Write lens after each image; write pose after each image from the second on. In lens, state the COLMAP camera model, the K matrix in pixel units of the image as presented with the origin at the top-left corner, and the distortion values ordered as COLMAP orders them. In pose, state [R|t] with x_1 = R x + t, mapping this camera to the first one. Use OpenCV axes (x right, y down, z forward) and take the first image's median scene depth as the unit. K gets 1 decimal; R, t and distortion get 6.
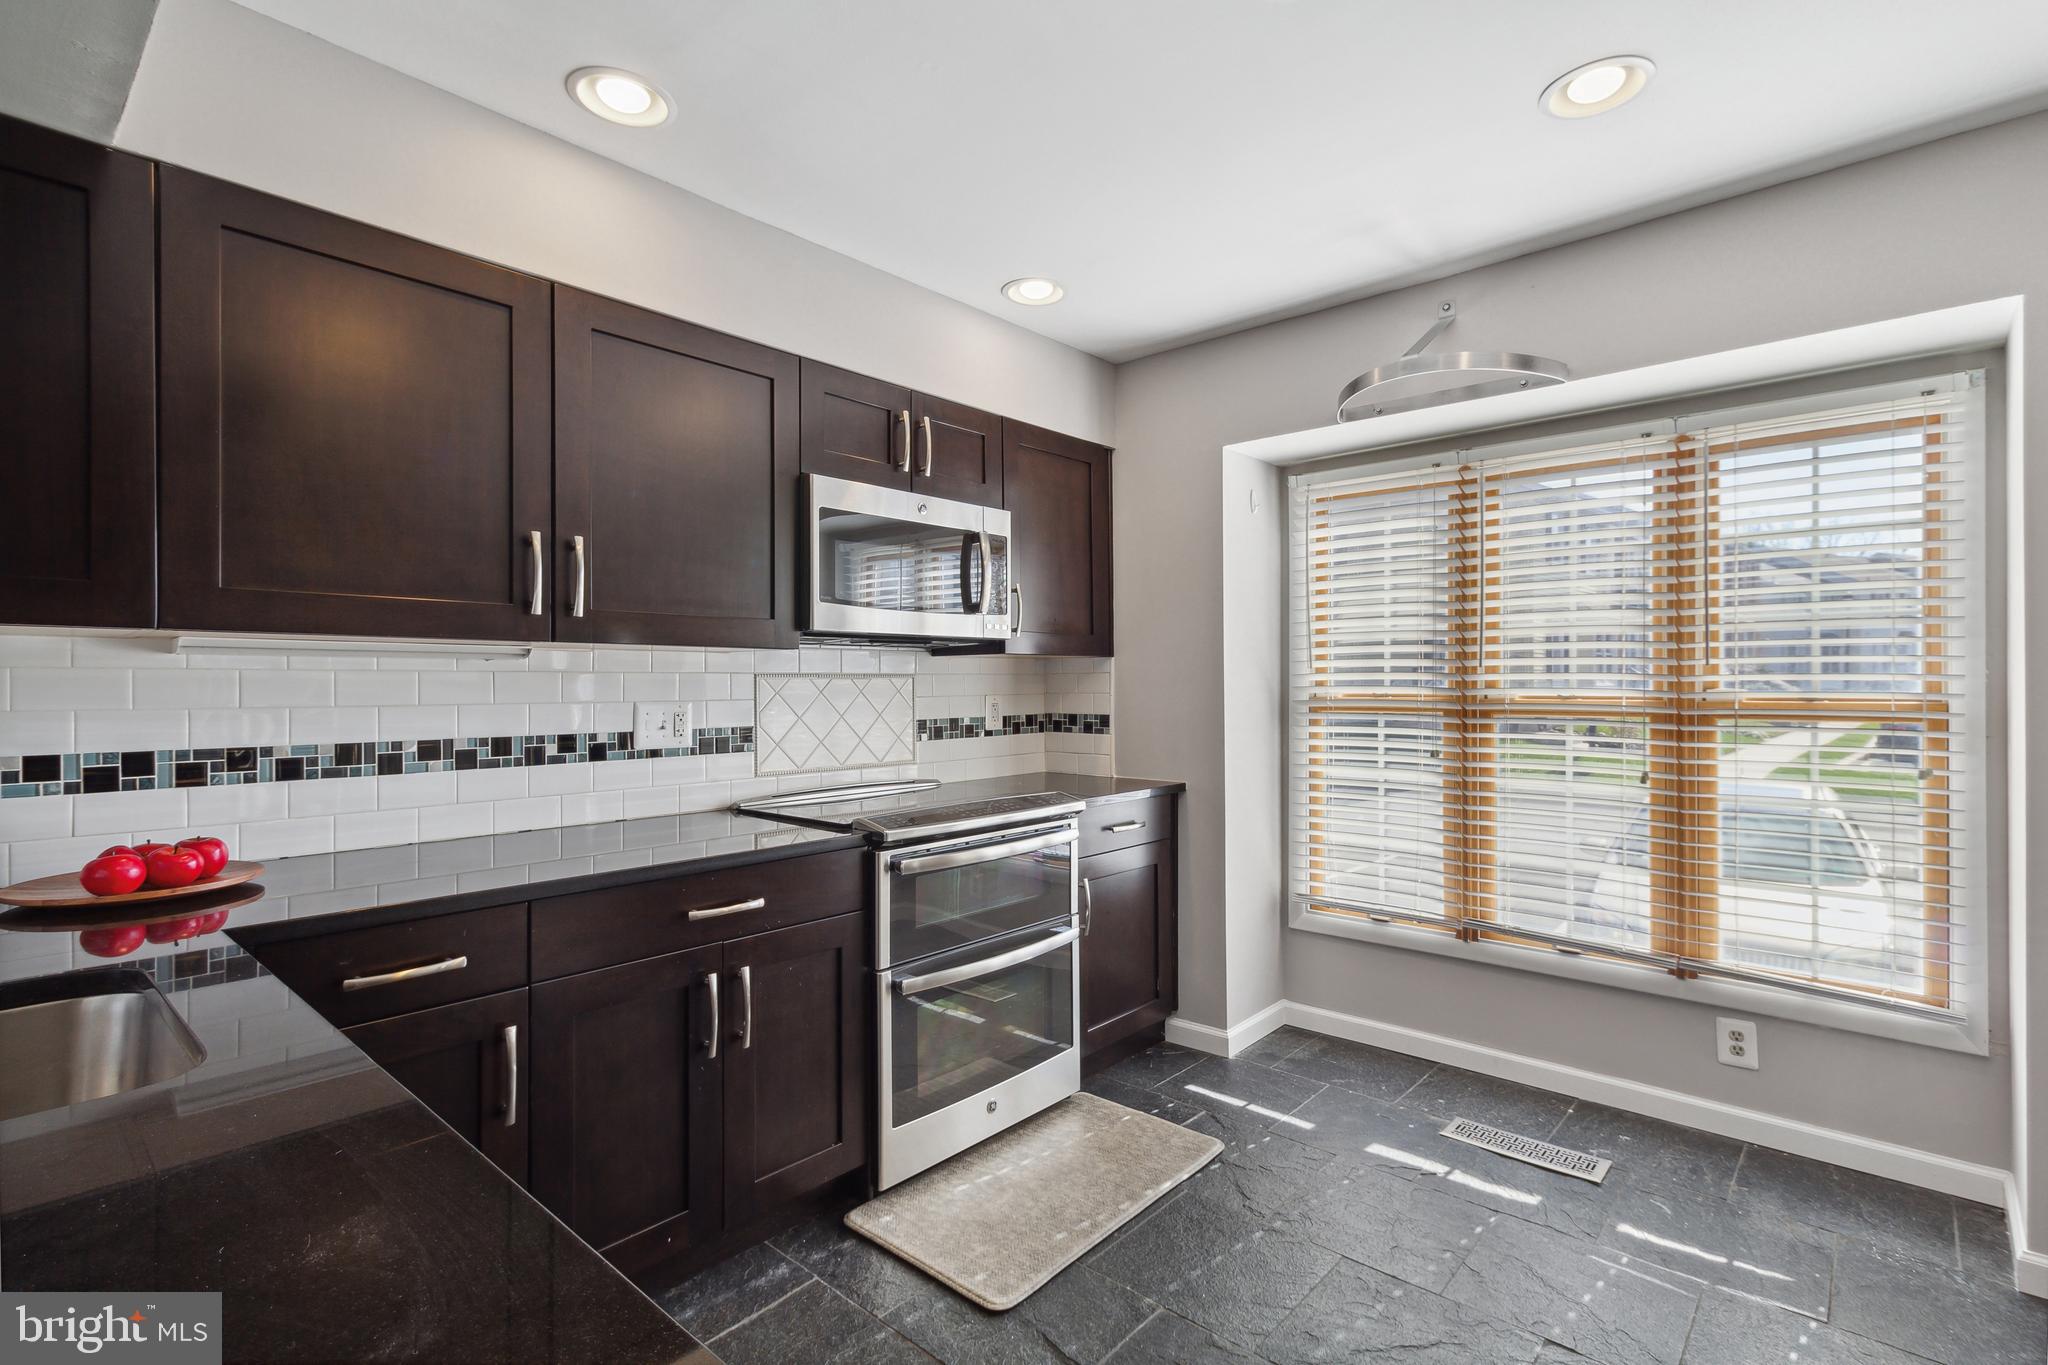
lens RADIAL K [[970.1, 0, 1022.8], [0, 970.1, 683.3], [0, 0, 1]] dist [0.000710, -0.001475]
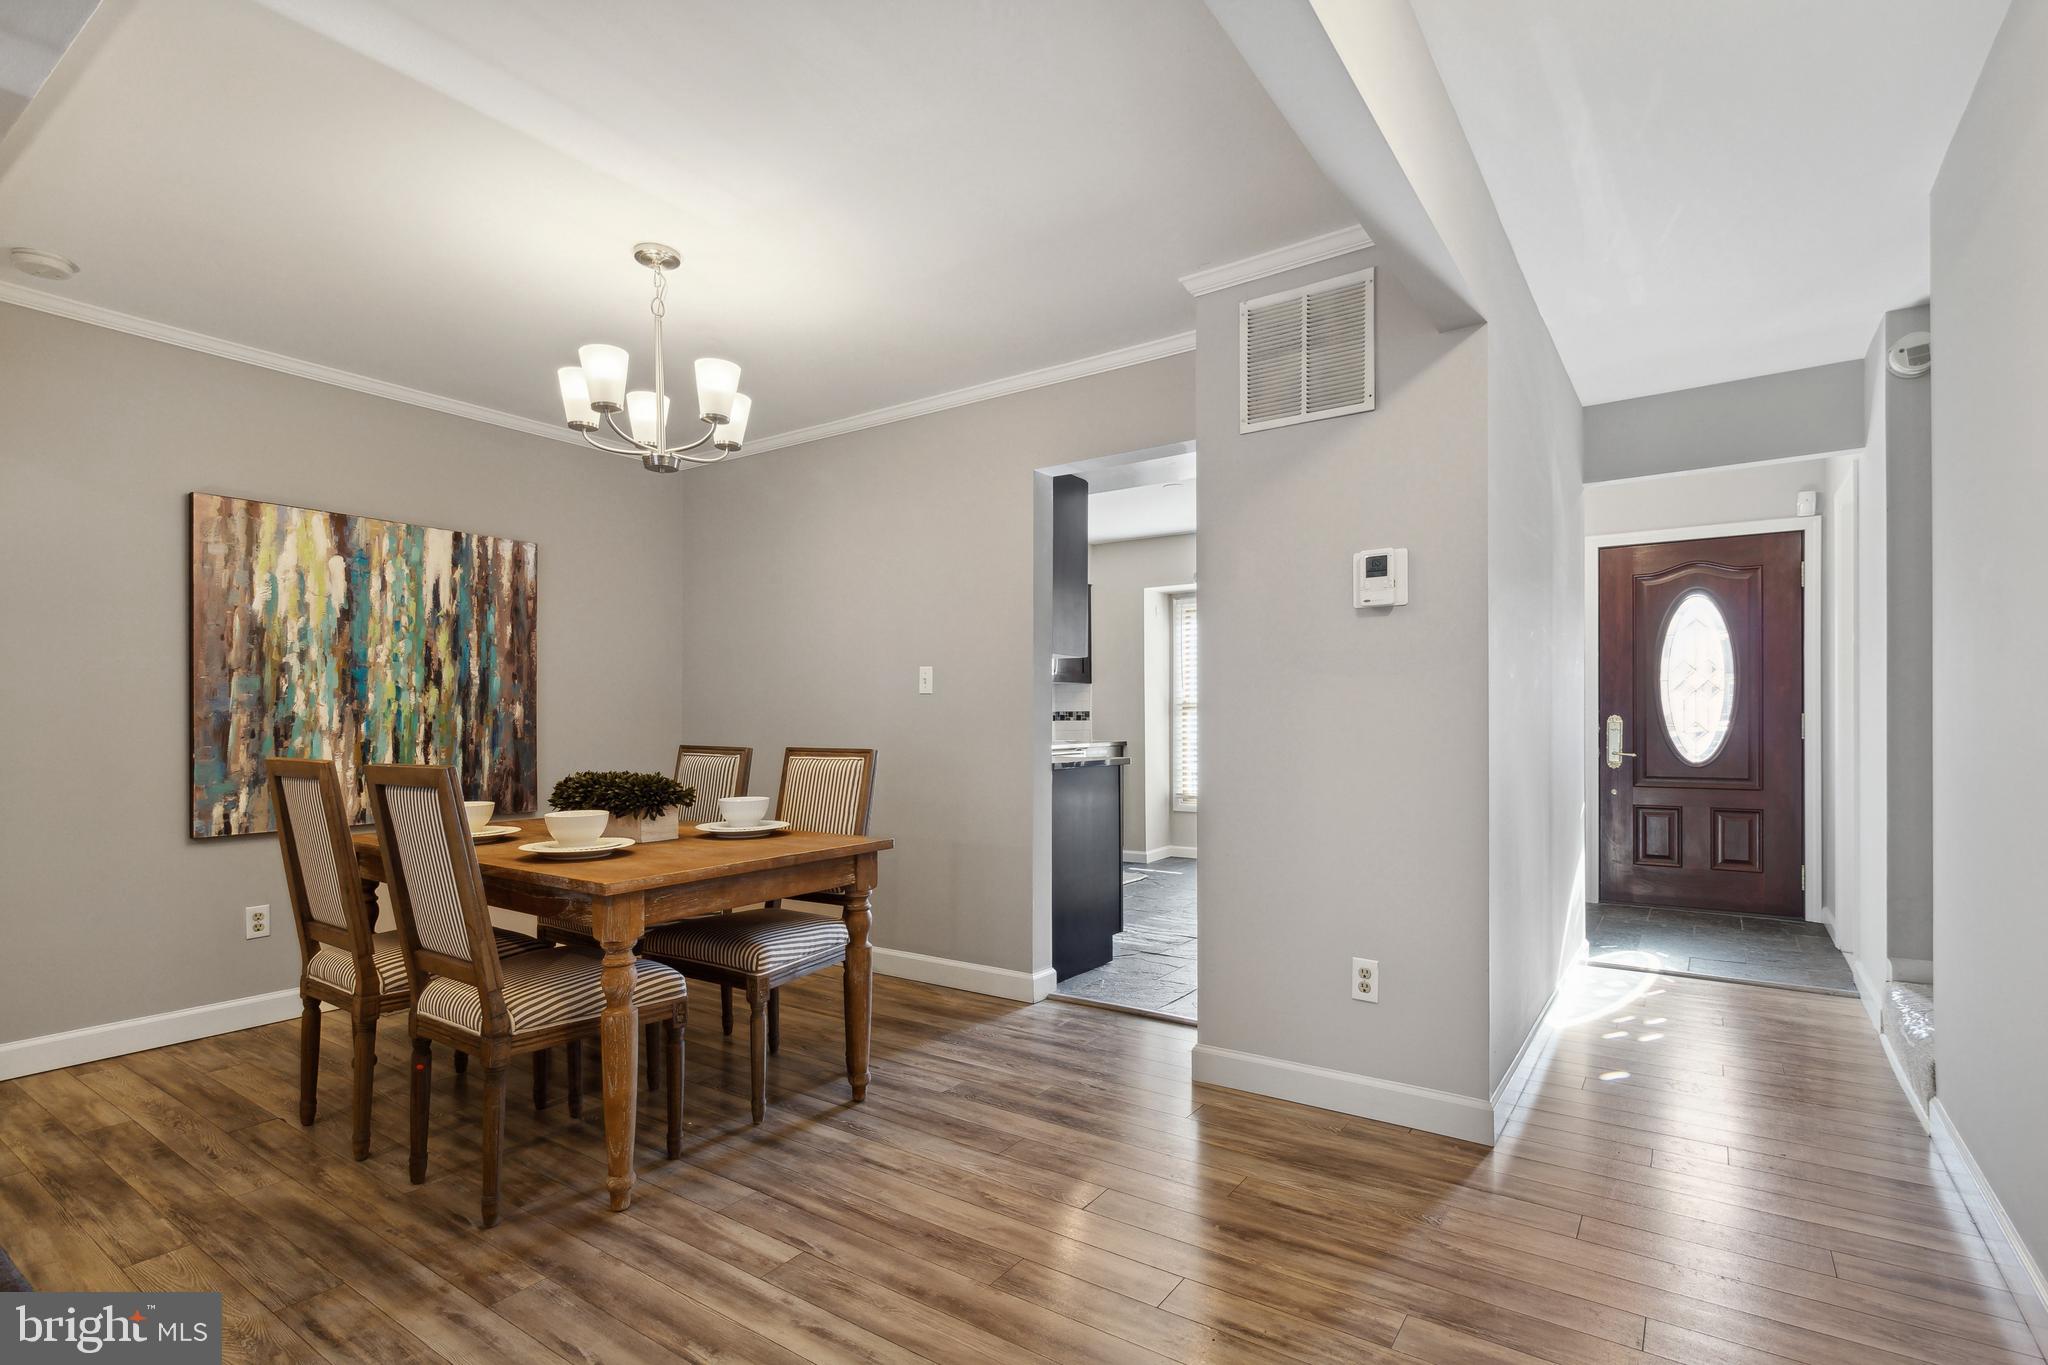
lens RADIAL K [[970.1, 0, 1044.0], [0, 970.1, 724.5], [0, 0, 1]] dist [0.000710, -0.001475]
pose [[0.991266, -0.000993, 0.131874, -0.261250], [-0.000032, 0.999970, 0.007770, 0.041023], [-0.131878, -0.007706, 0.991236, -0.974086]]
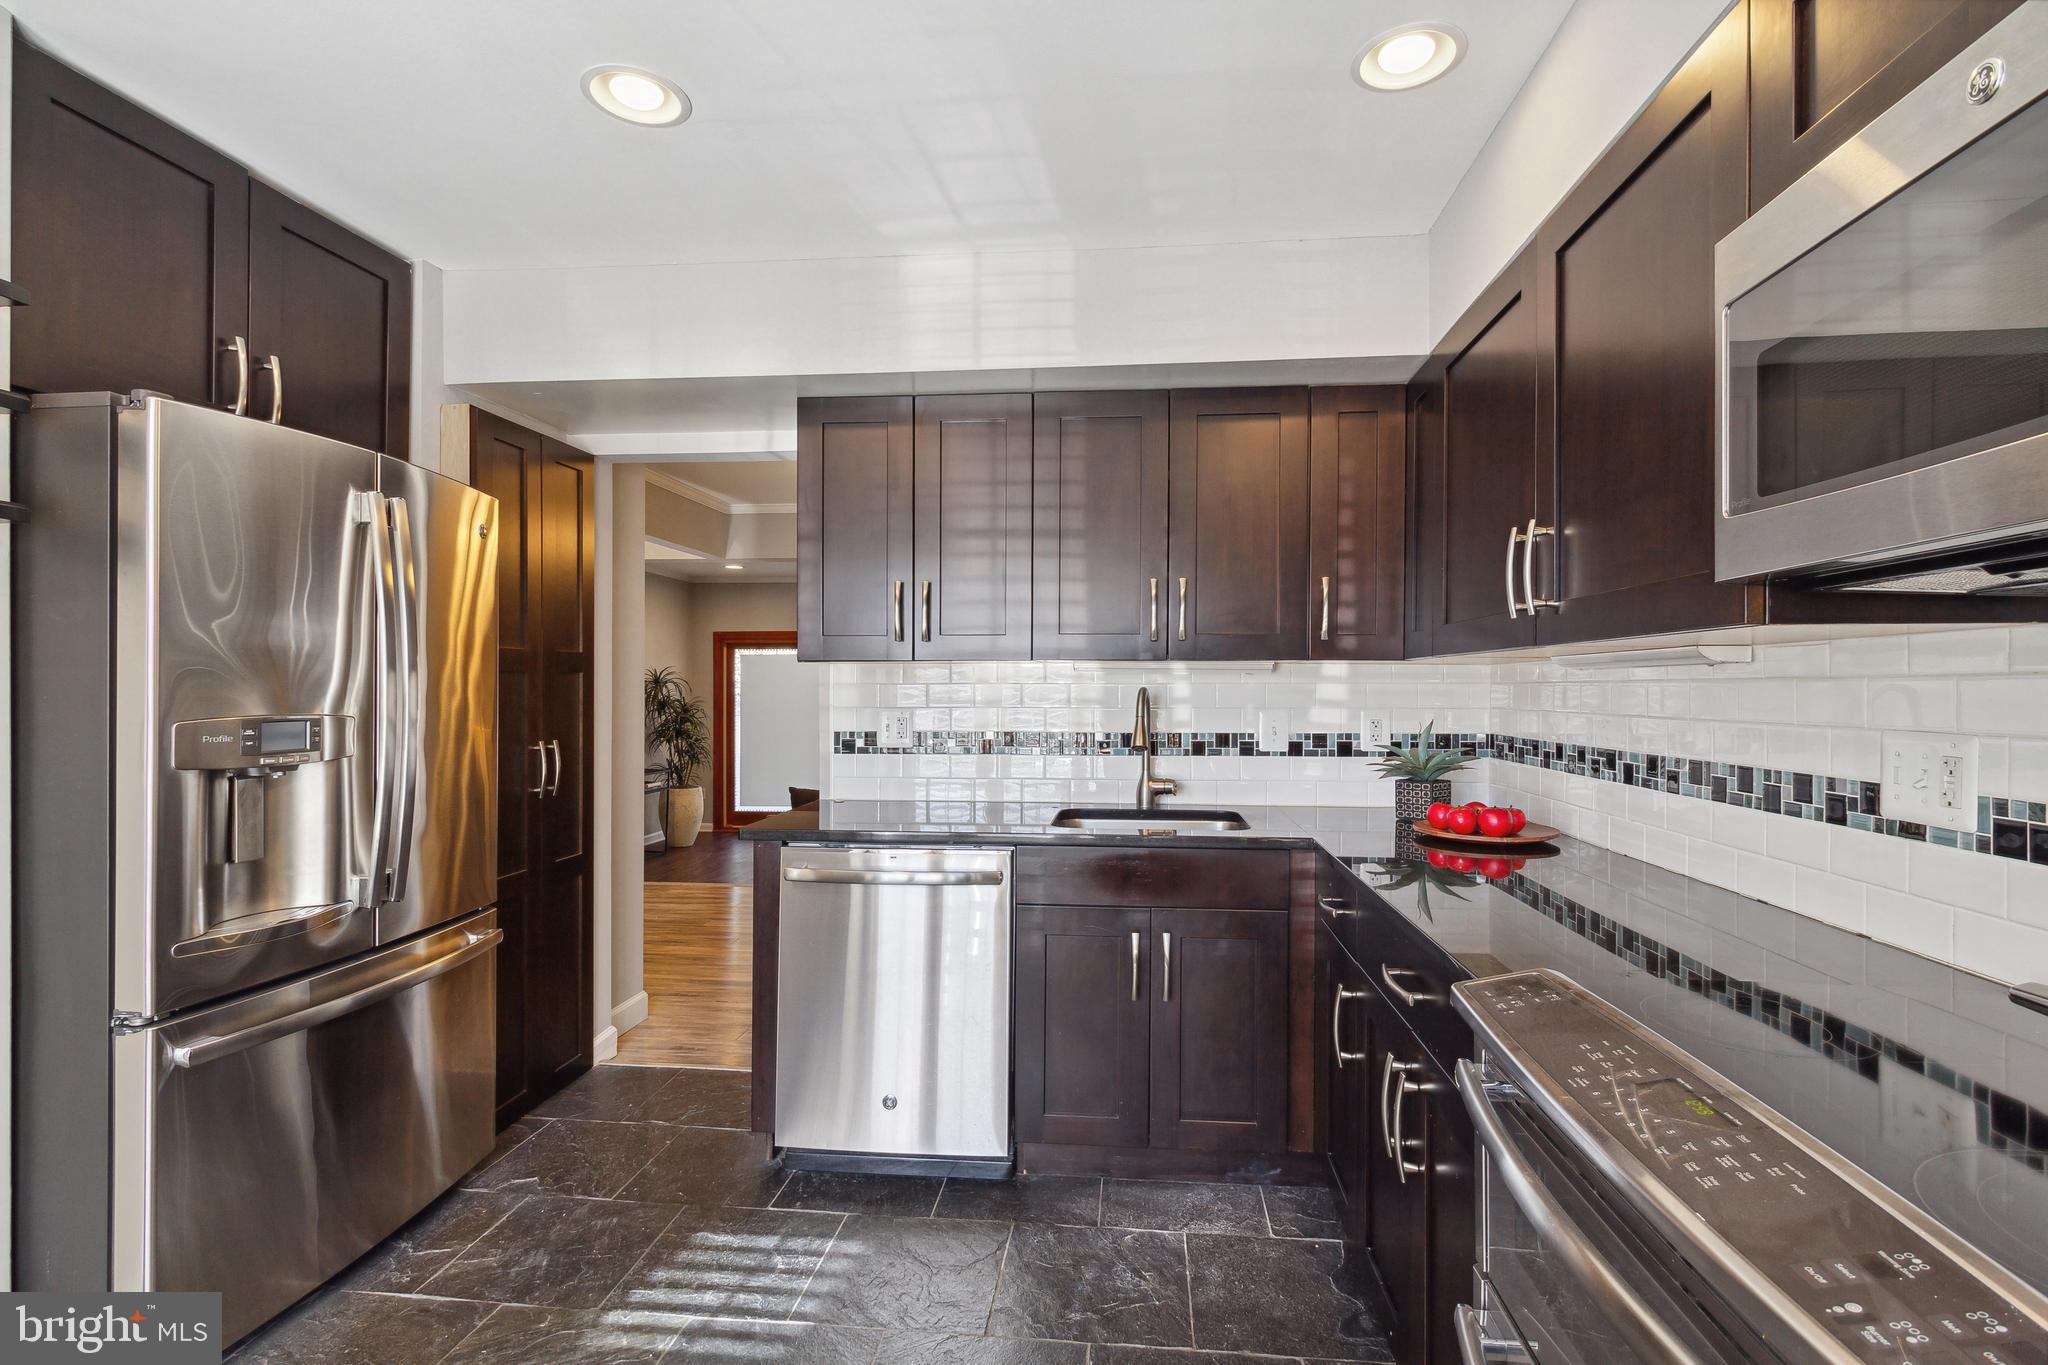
lens RADIAL K [[970.1, 0, 1016.4], [0, 970.1, 690.4], [0, 0, 1]] dist [0.000710, -0.001475]
pose [[-0.819956, 0.002744, -0.572420, 0.329557], [0.000032, 0.999989, 0.004748, -0.006471], [0.572427, 0.003875, -0.819947, 1.203408]]
